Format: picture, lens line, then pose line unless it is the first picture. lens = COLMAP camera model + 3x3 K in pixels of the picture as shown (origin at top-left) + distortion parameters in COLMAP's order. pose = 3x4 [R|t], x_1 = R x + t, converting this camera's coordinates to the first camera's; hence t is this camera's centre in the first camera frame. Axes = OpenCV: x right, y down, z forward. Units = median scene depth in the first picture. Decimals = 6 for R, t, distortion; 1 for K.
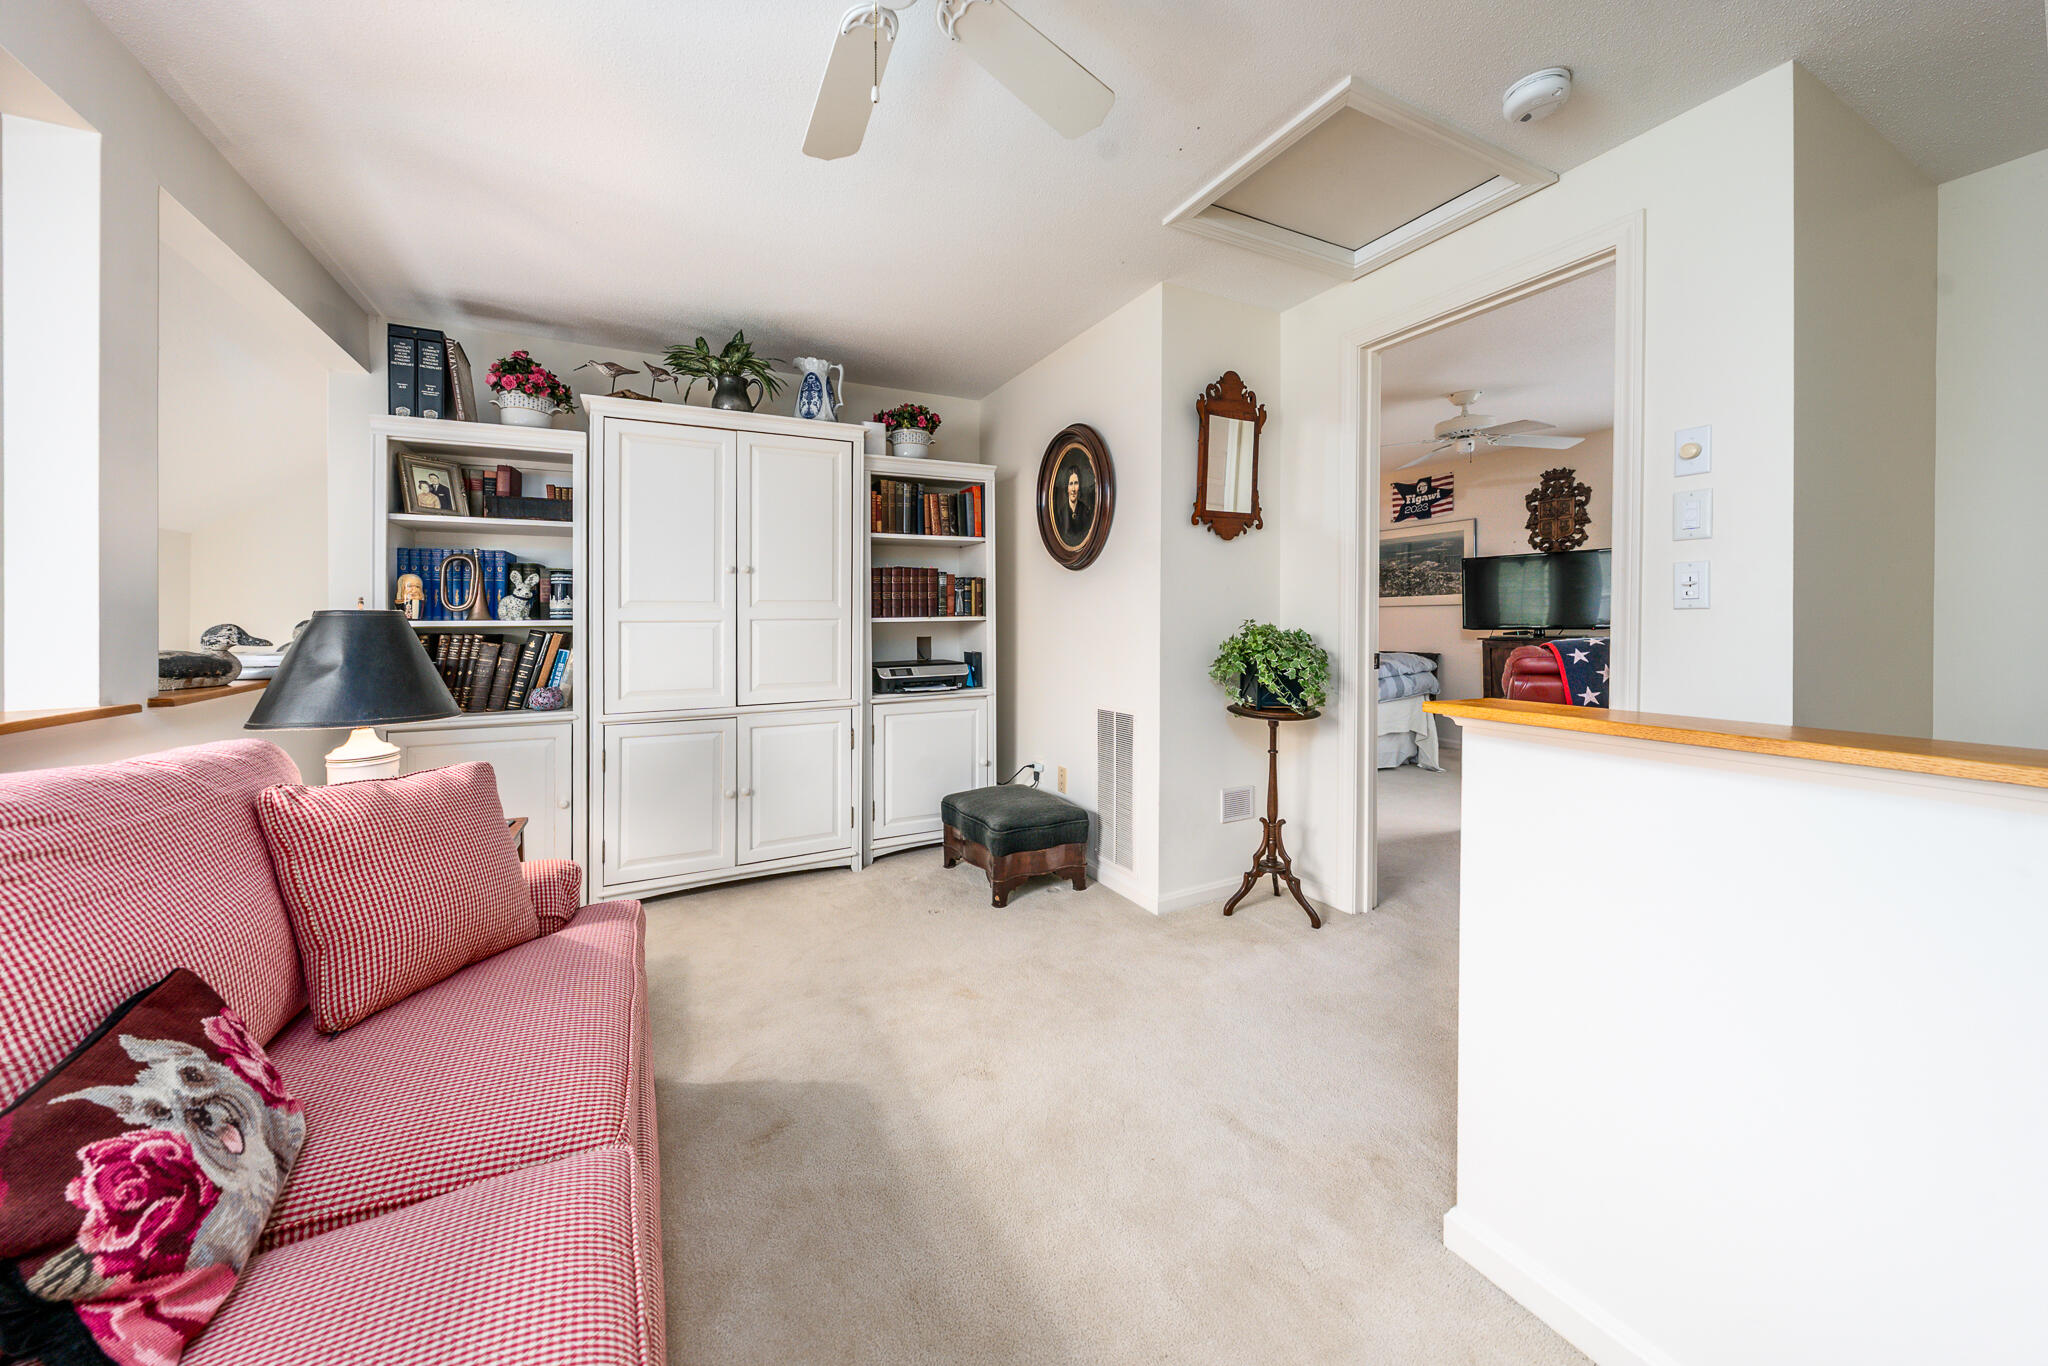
lens RADIAL K [[704.3, 0, 1026.4], [0, 704.3, 628.8], [0, 0, 1]] dist [0.008580, -0.000232]
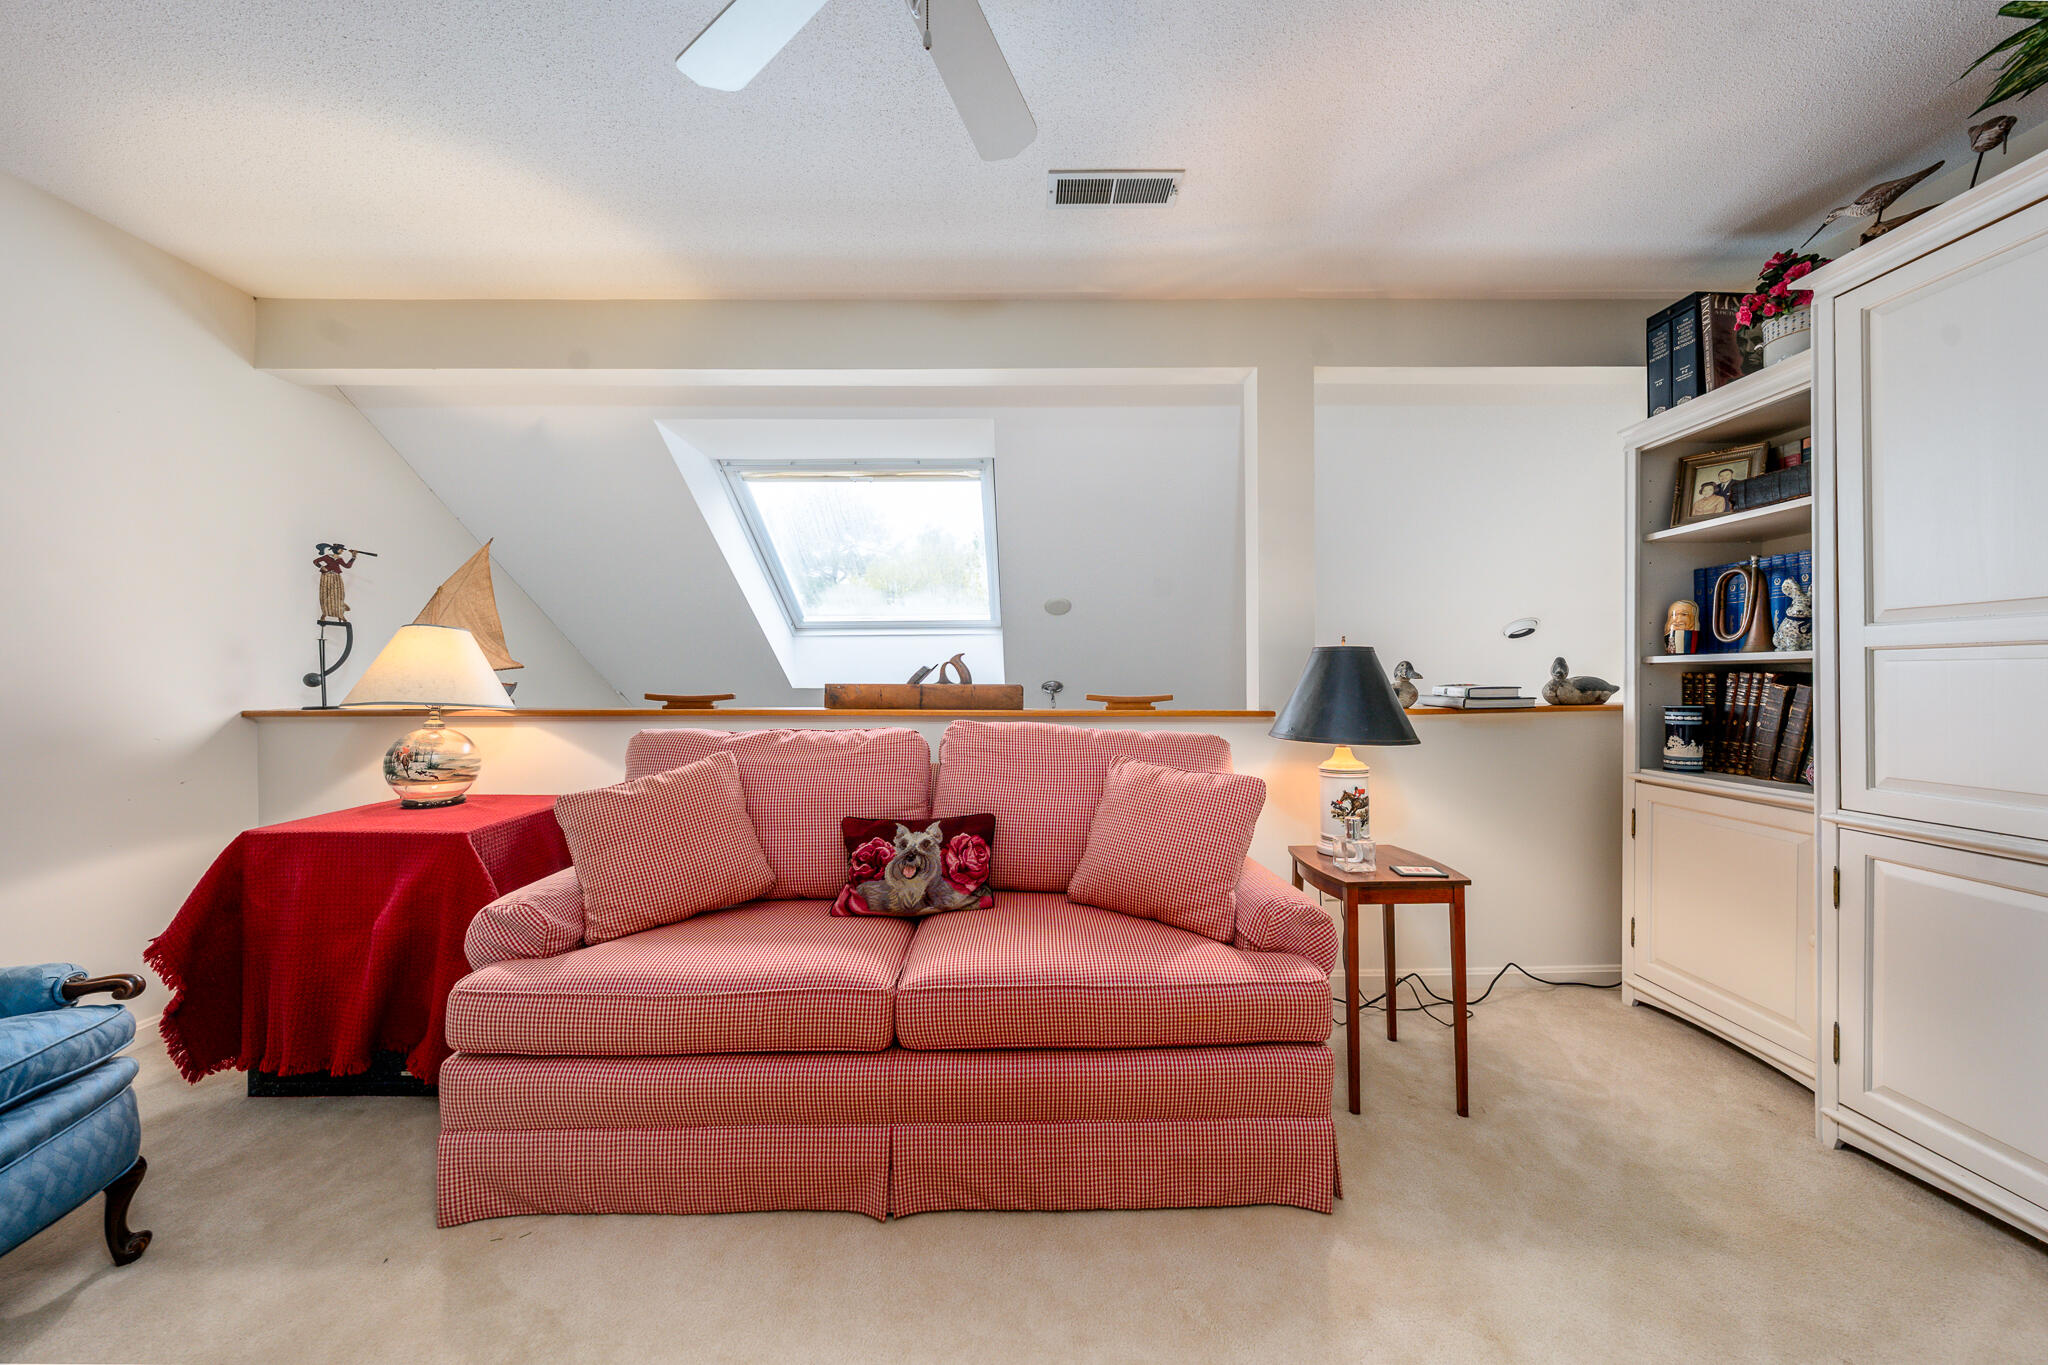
lens RADIAL K [[704.3, 0, 1021.7], [0, 704.3, 677.3], [0, 0, 1]] dist [0.008580, -0.000232]
pose [[-0.454647, -0.000274, -0.890672, 0.231416], [-0.006436, 0.999975, 0.002977, 0.016732], [0.890649, 0.007086, -0.454637, 0.684942]]
